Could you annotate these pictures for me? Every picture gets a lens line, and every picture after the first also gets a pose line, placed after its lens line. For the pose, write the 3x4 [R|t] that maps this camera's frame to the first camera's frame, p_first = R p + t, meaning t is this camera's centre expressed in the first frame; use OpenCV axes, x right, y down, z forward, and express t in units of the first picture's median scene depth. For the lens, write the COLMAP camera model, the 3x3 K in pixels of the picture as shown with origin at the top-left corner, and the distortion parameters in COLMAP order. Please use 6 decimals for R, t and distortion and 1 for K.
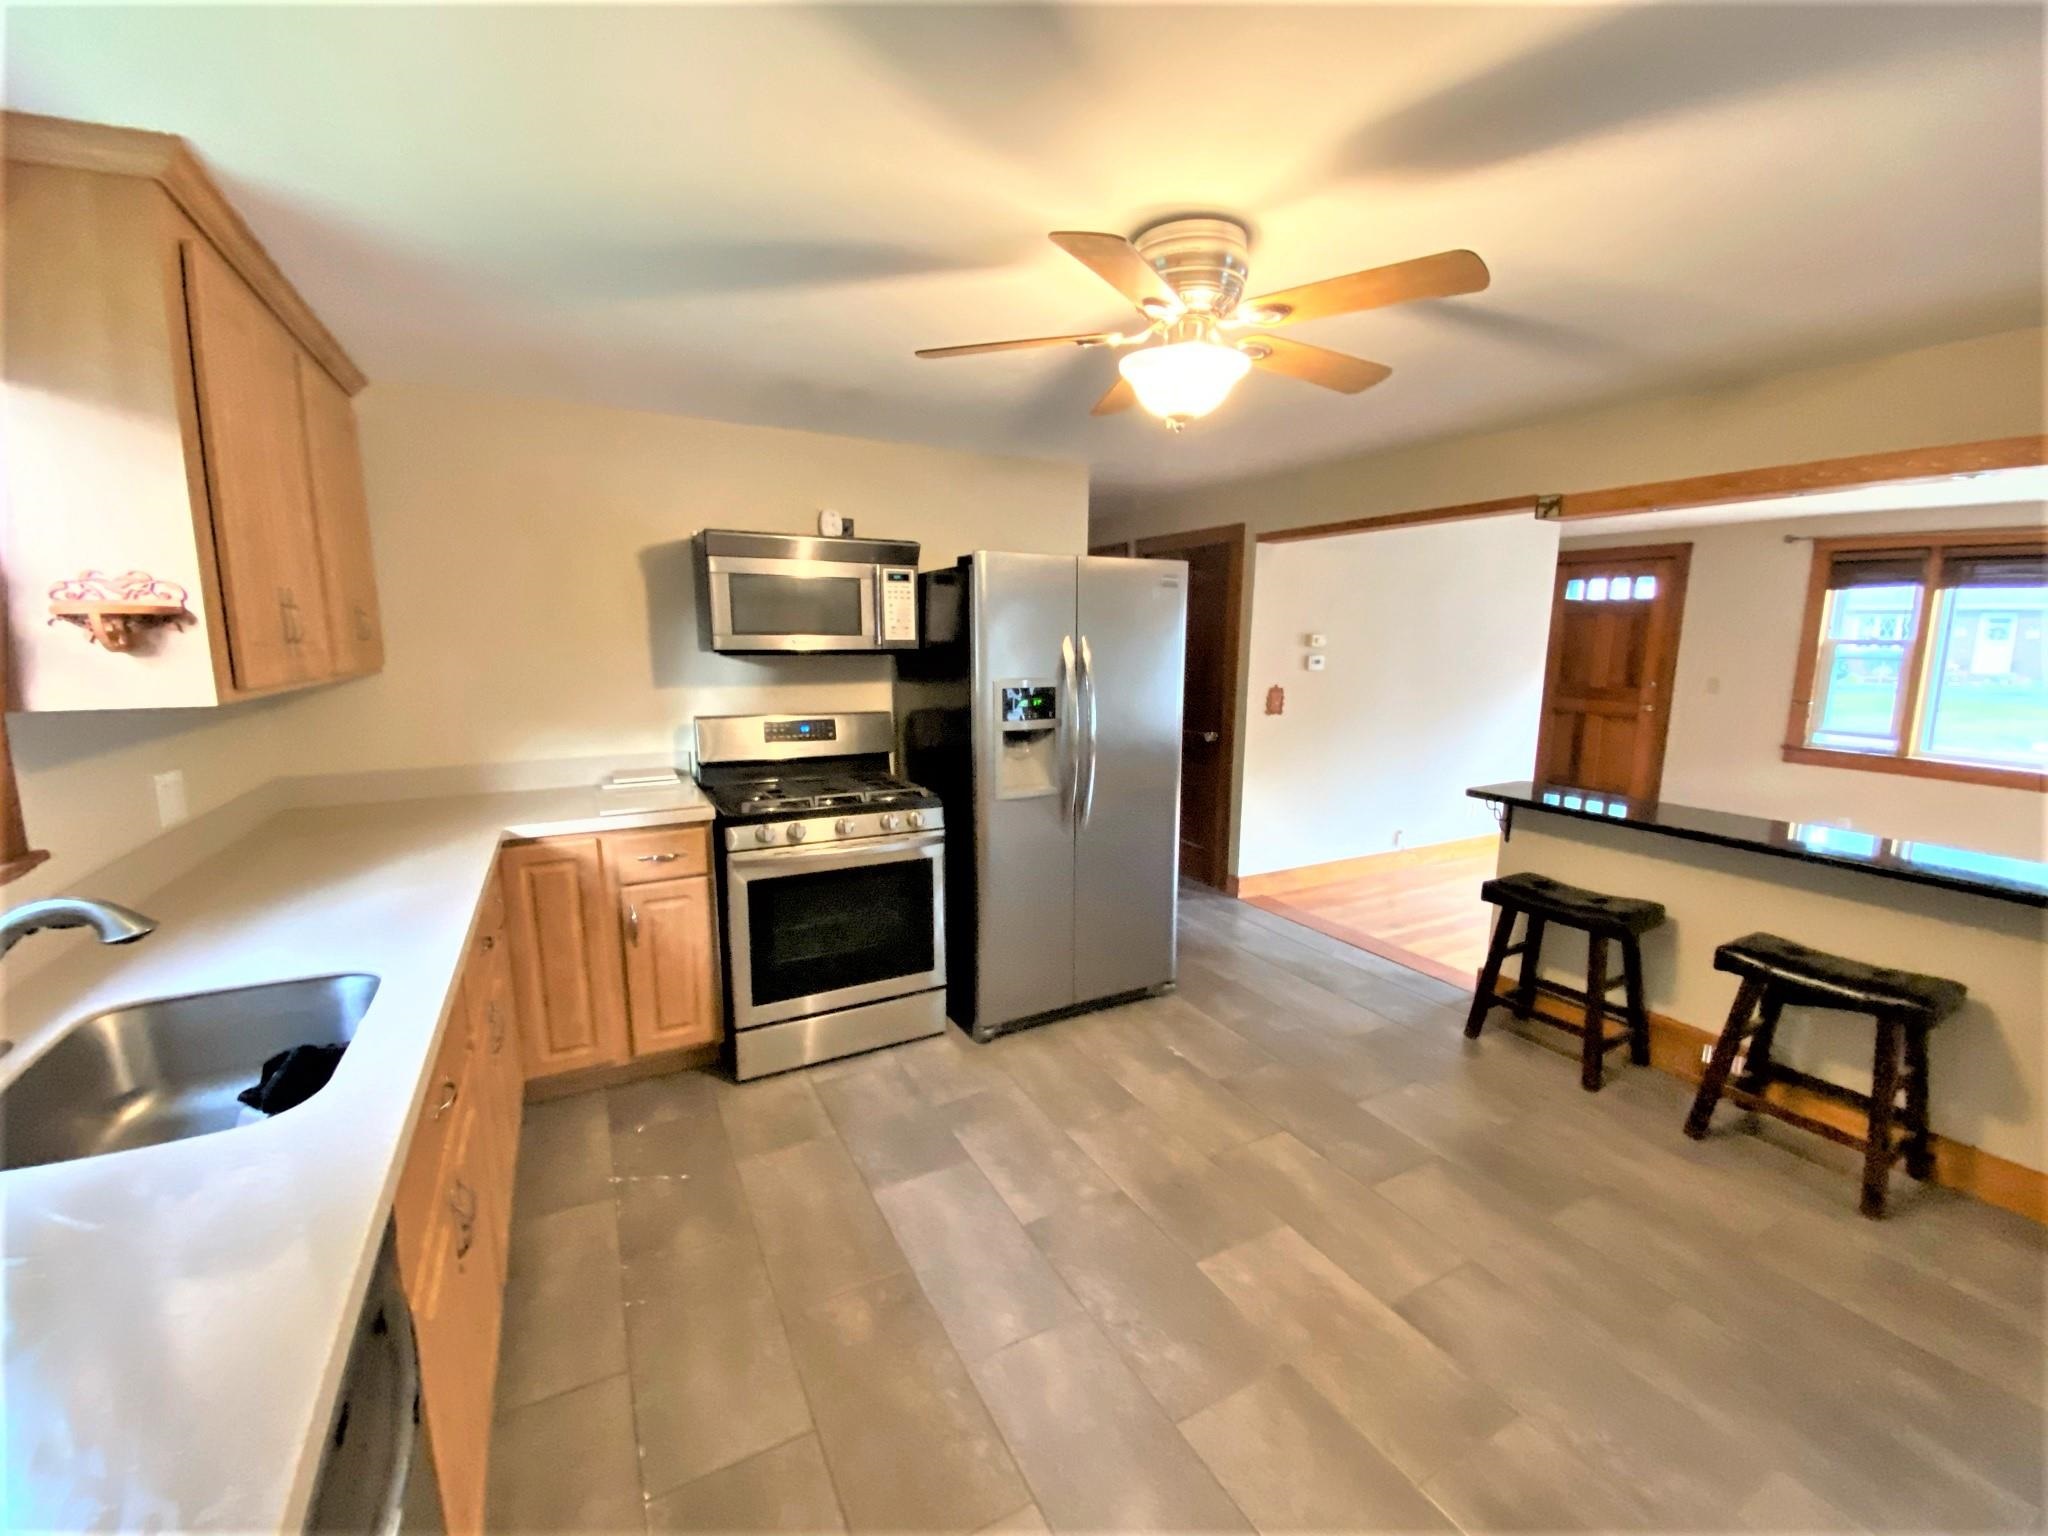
lens RADIAL K [[829.2, 0, 1017.1], [0, 829.2, 771.7], [0, 0, 1]] dist [0.054514, -0.042441]
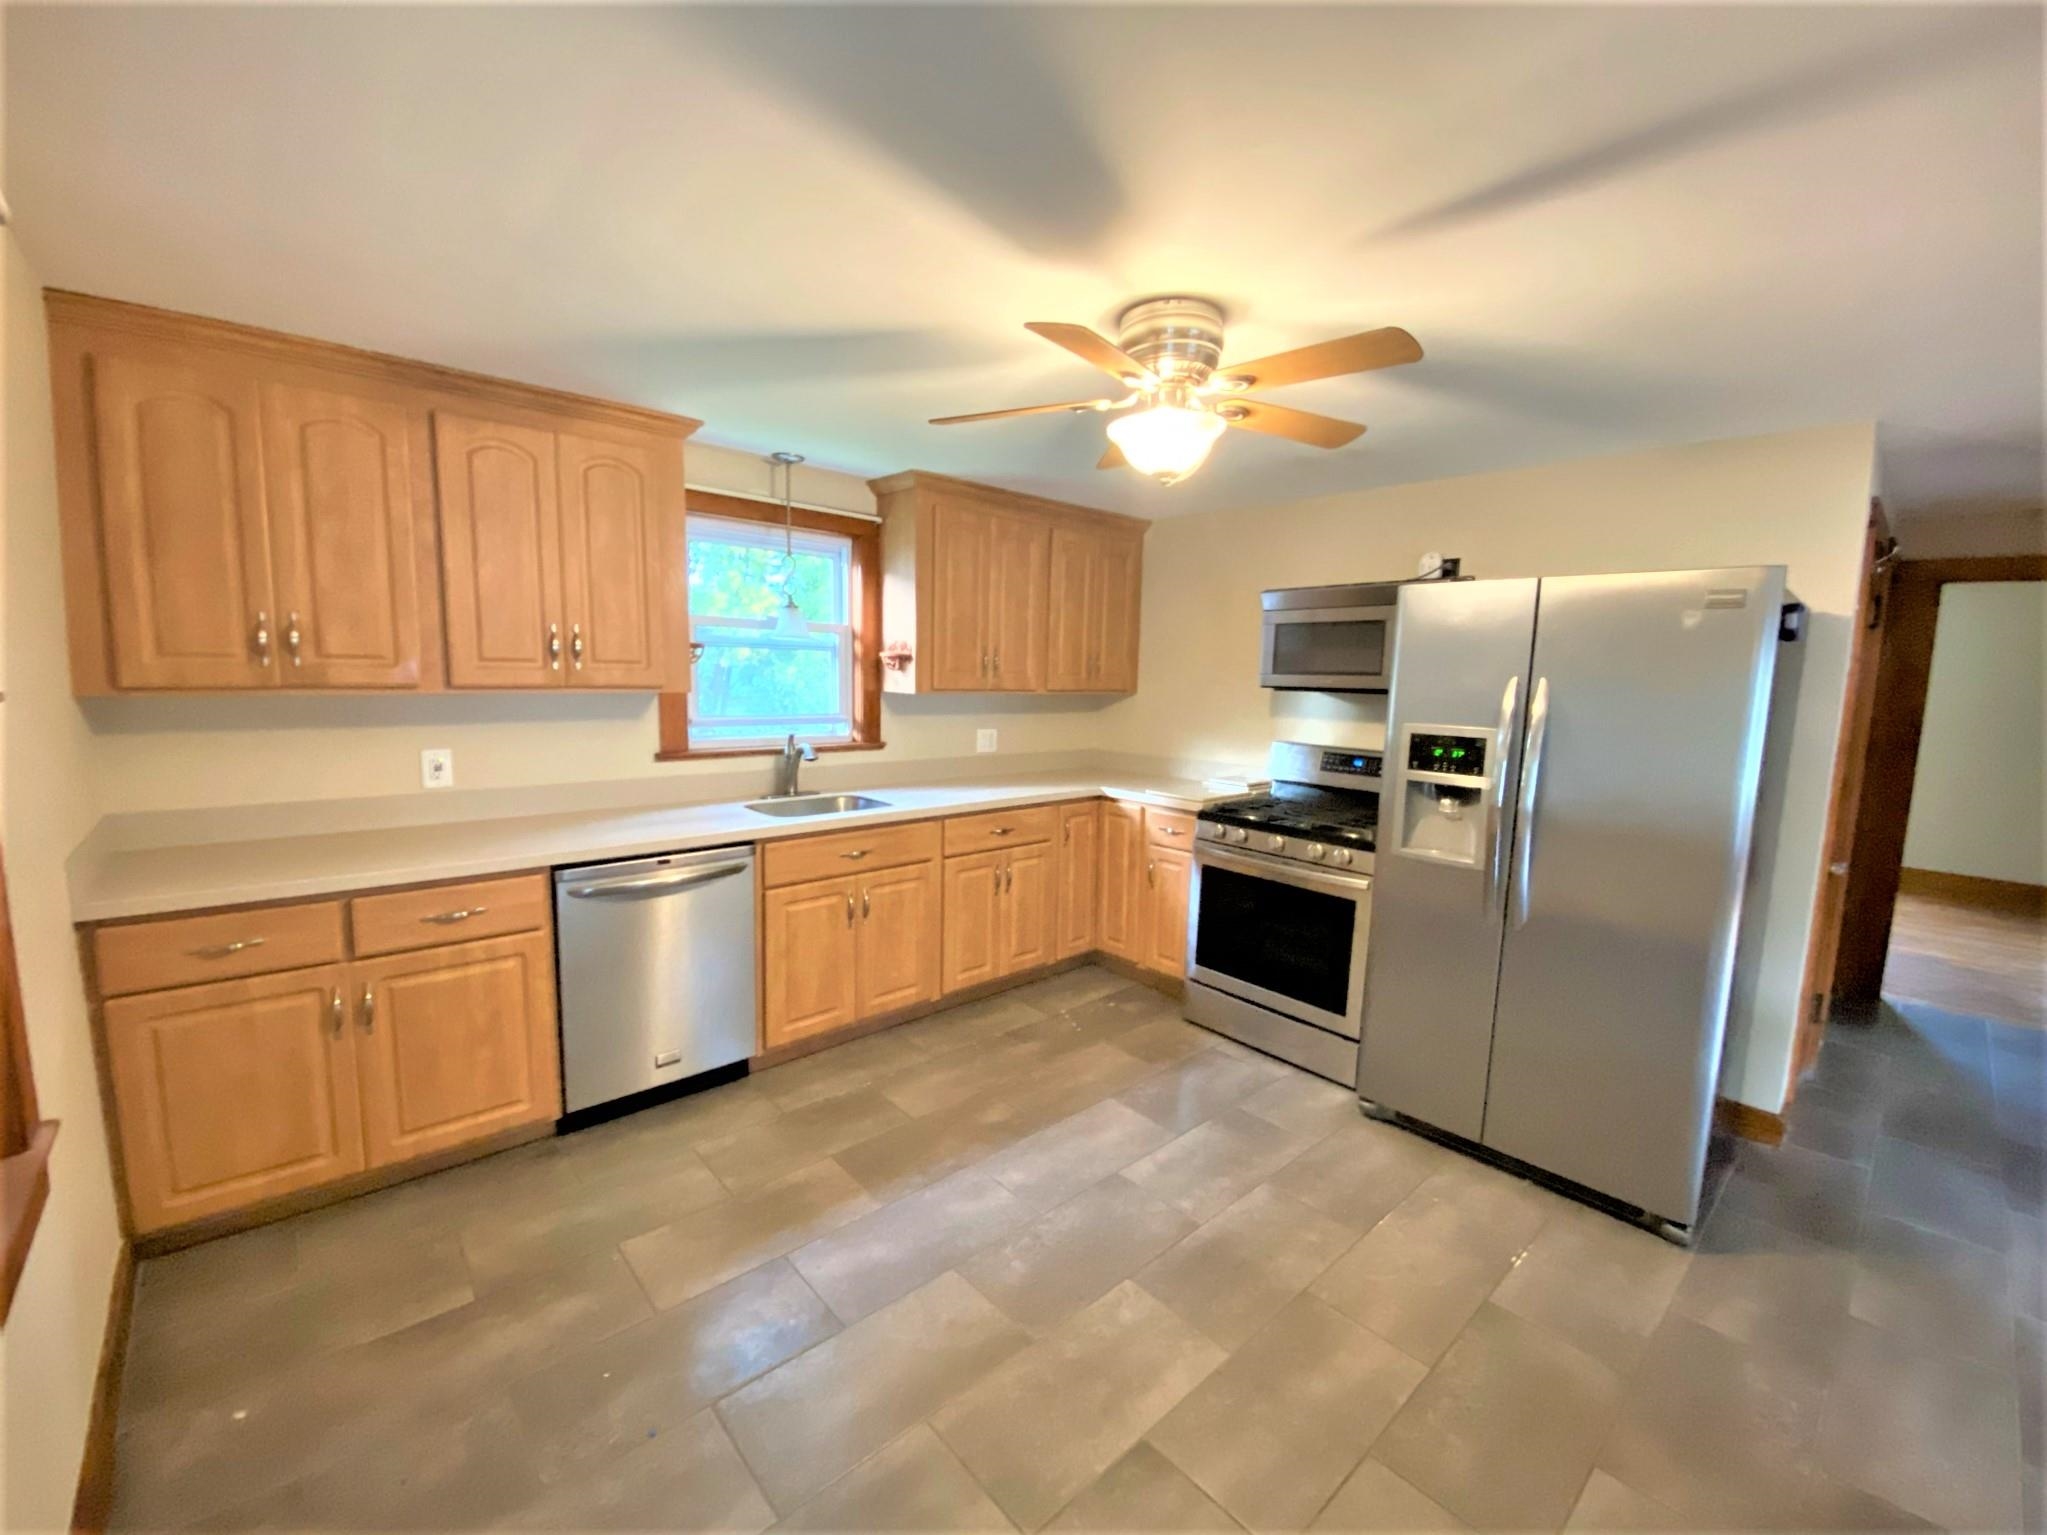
lens RADIAL K [[828.8, 0, 1016.6], [0, 828.8, 771.2], [0, 0, 1]] dist [0.054514, -0.042441]
pose [[0.234538, 0.124368, -0.964118, 0.669524], [-0.182535, 0.979775, 0.081983, -0.049814], [0.954816, 0.156757, 0.252496, 0.315454]]
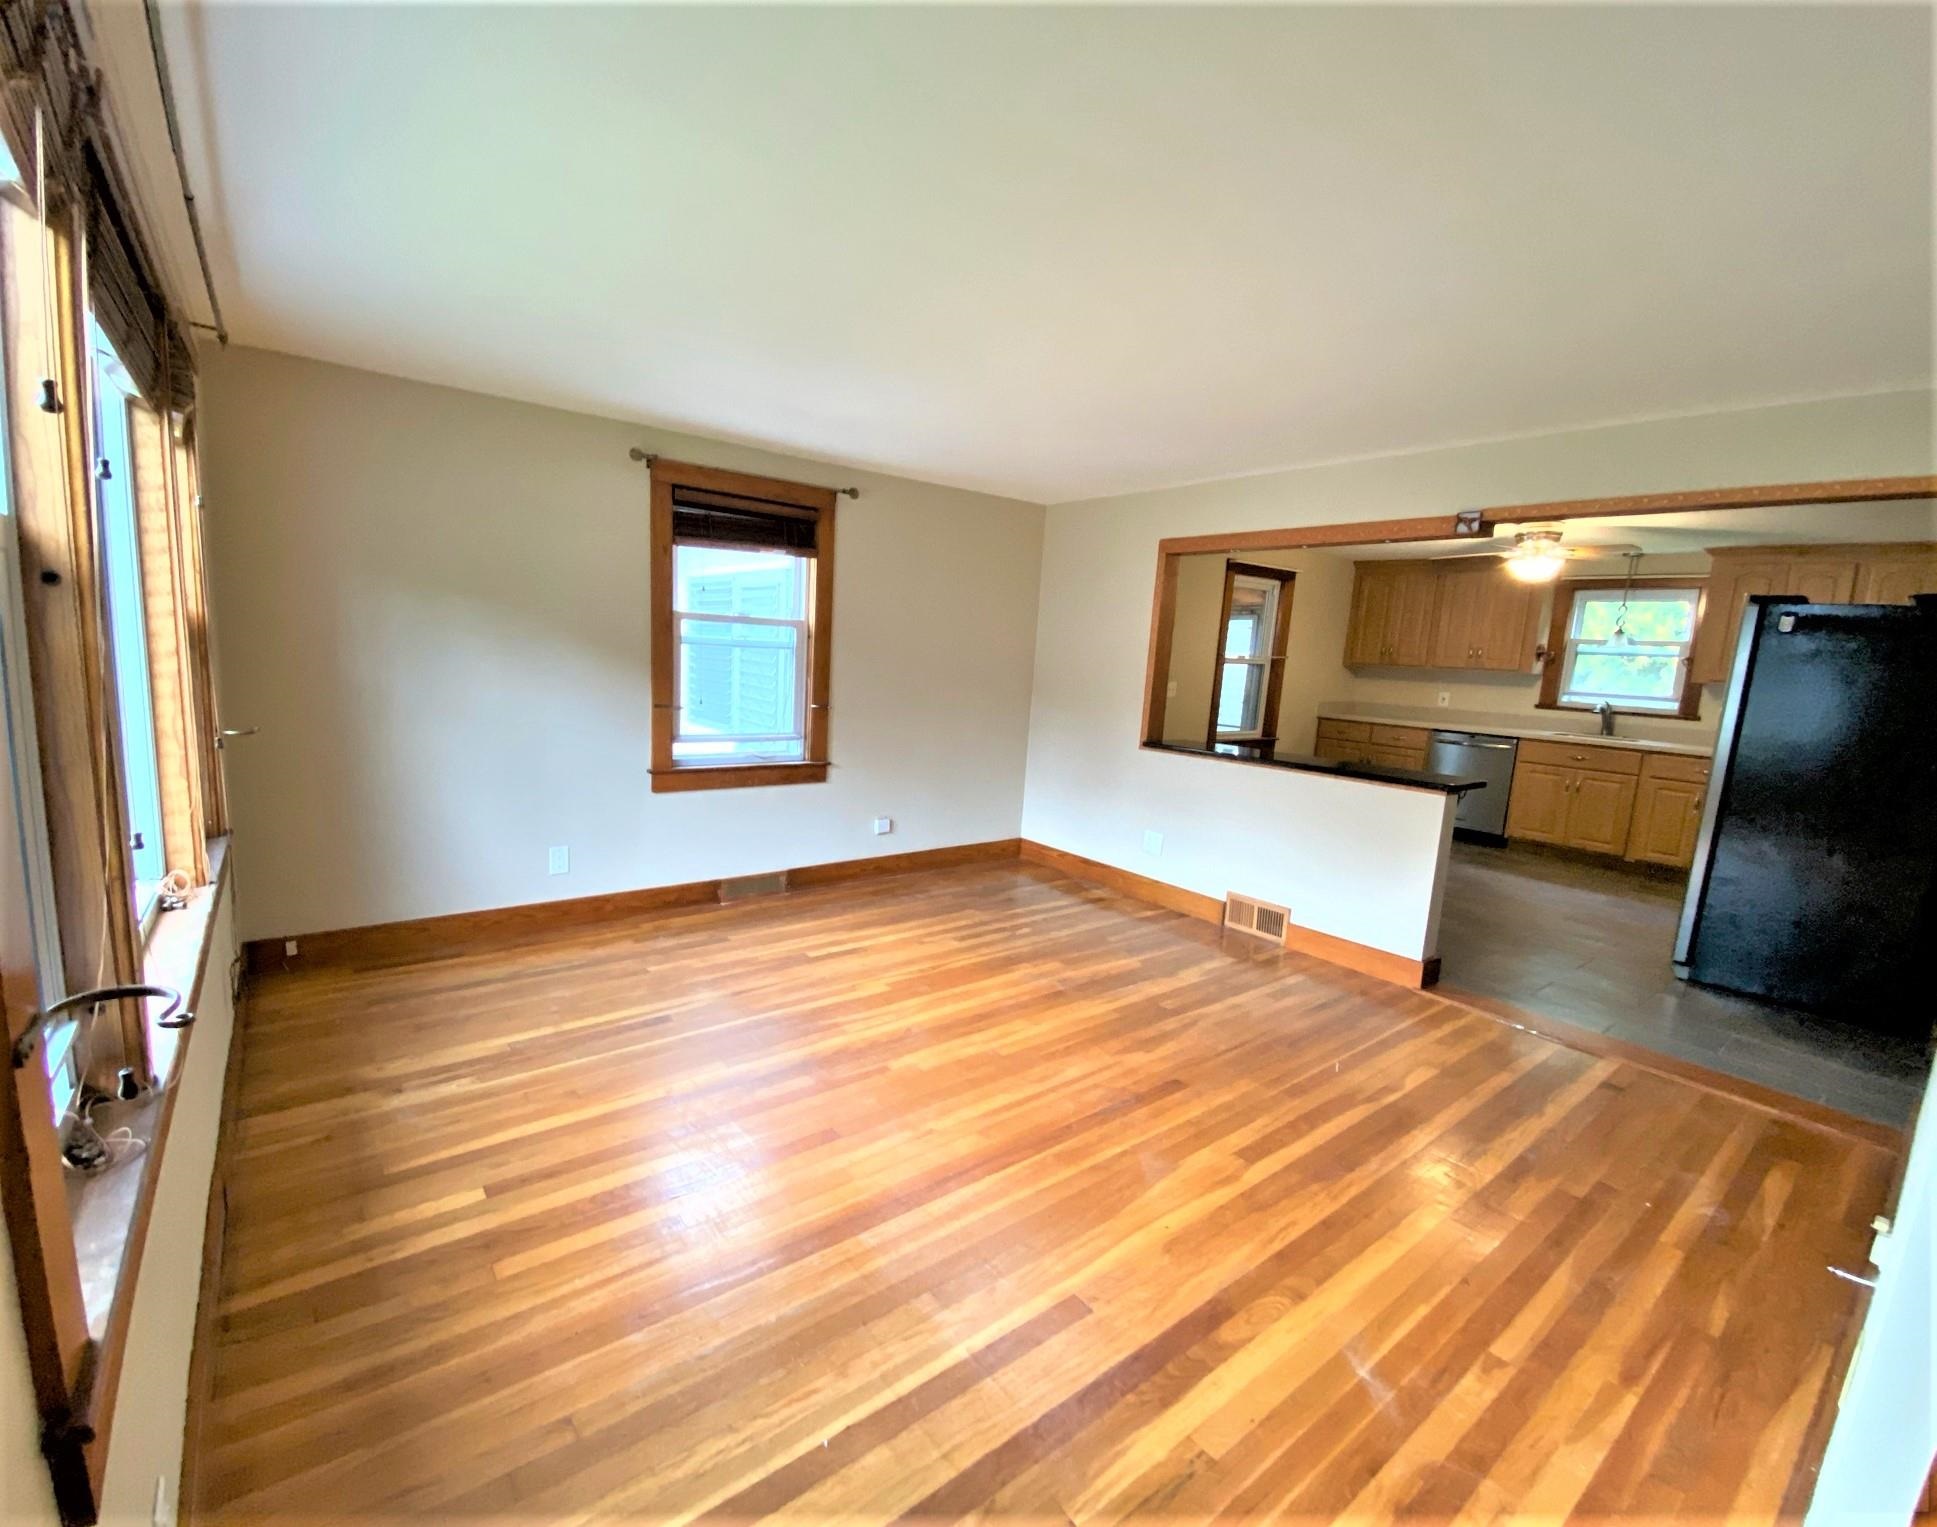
lens RADIAL K [[823.4, 0, 903.3], [0, 823.4, 772.0], [0, 0, 1]] dist [0.033211, -0.025251]
pose [[-0.989842, -0.030236, -0.138918, 1.455408], [-0.072886, 0.946870, 0.313250, -0.284299], [0.122065, 0.320193, -0.939455, 1.942829]]
